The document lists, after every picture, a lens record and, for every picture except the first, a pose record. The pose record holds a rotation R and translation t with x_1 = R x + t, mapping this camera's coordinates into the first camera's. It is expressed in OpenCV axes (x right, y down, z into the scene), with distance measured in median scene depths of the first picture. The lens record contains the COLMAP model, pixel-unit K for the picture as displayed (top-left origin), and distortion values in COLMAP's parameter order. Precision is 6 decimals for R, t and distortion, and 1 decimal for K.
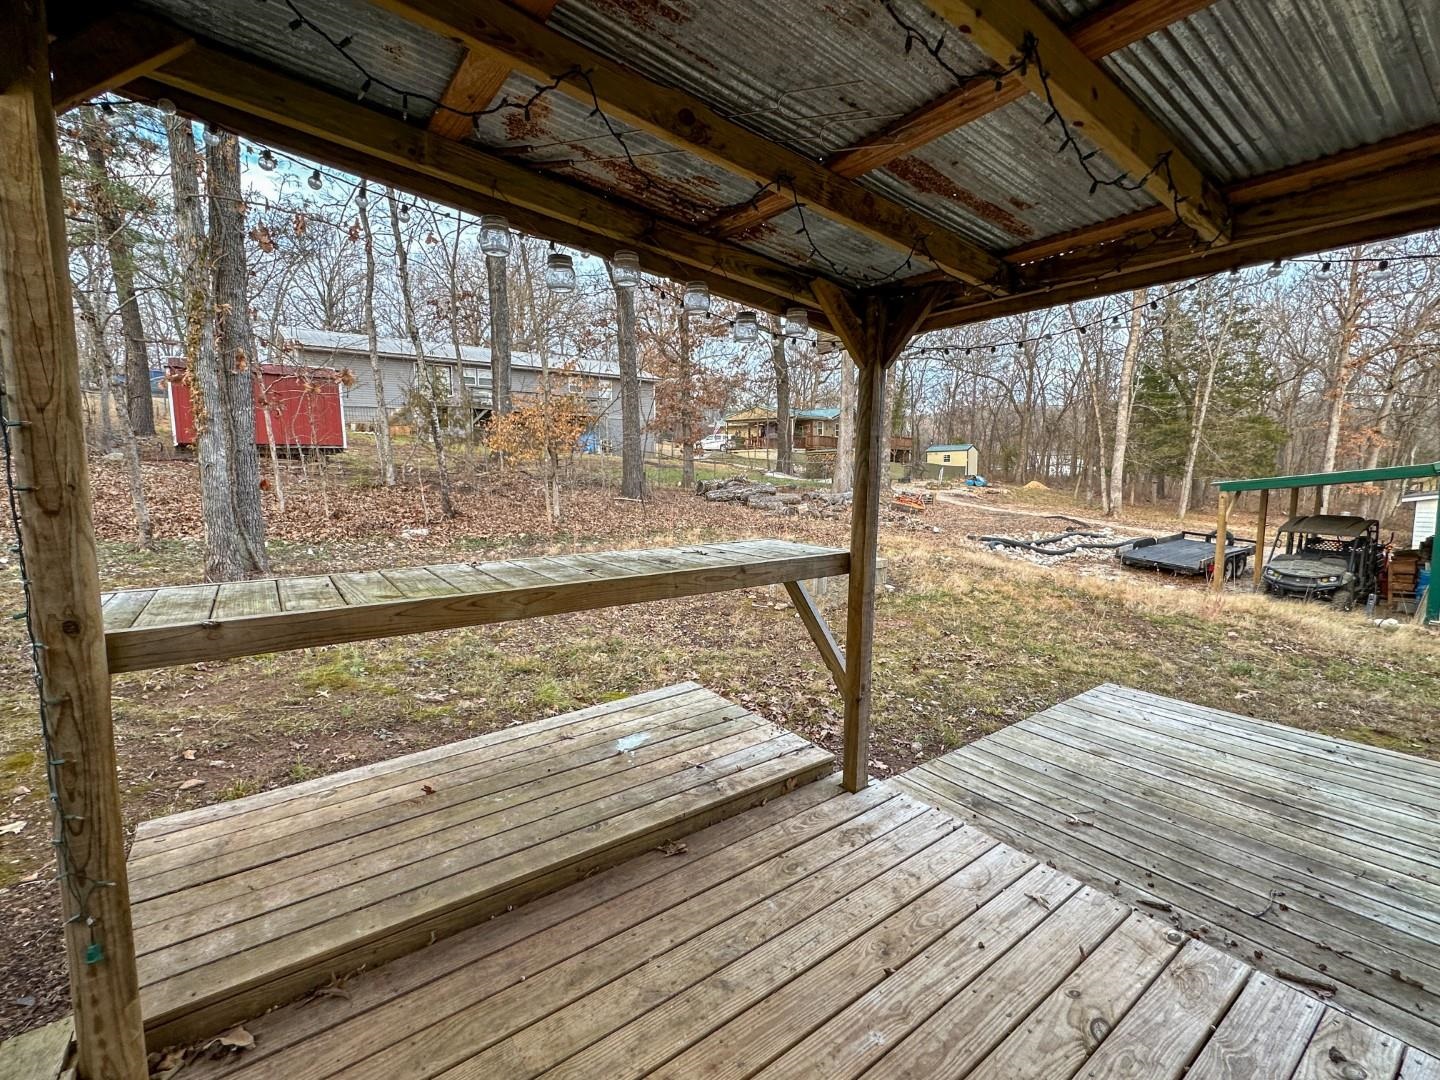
lens RADIAL K [[650.1, 0, 723.7], [0, 650.1, 541.7], [0, 0, 1]] dist [-0.002433, -0.000509]
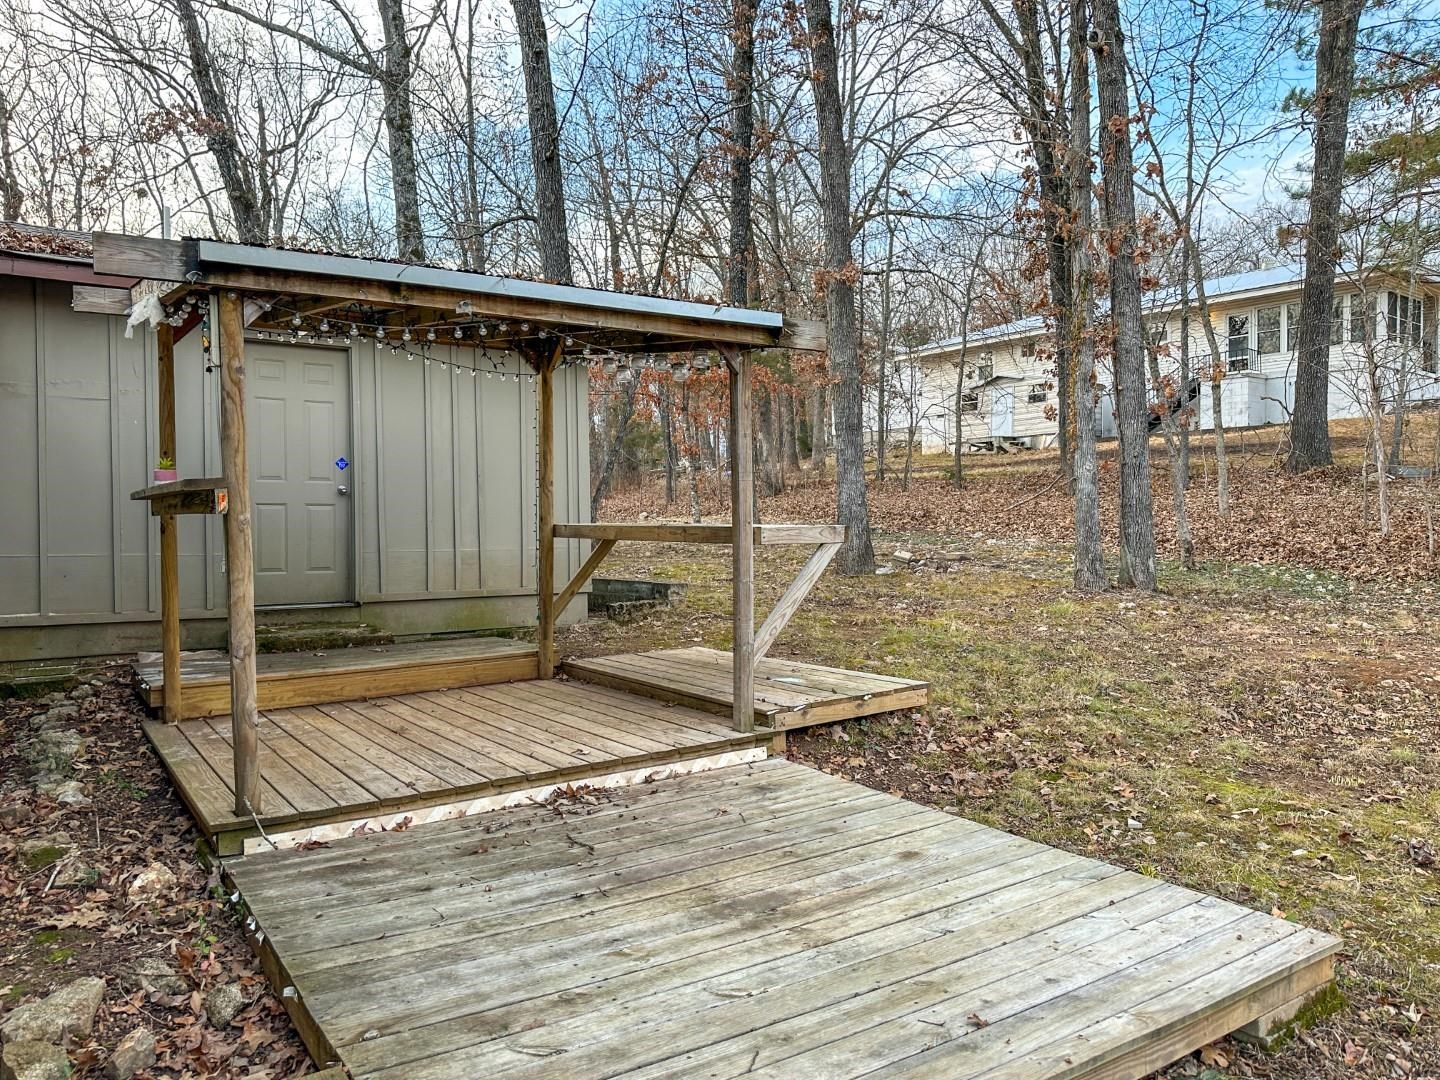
lens RADIAL K [[1021.6, 0, 721.6], [0, 1021.6, 537.7], [0, 0, 1]] dist [0.001376, 0.000295]
pose [[-0.045434, 0.019715, -0.998773, 1.944617], [-0.110090, 0.993617, 0.024622, -0.004683], [0.992883, 0.111073, -0.042974, 0.972426]]
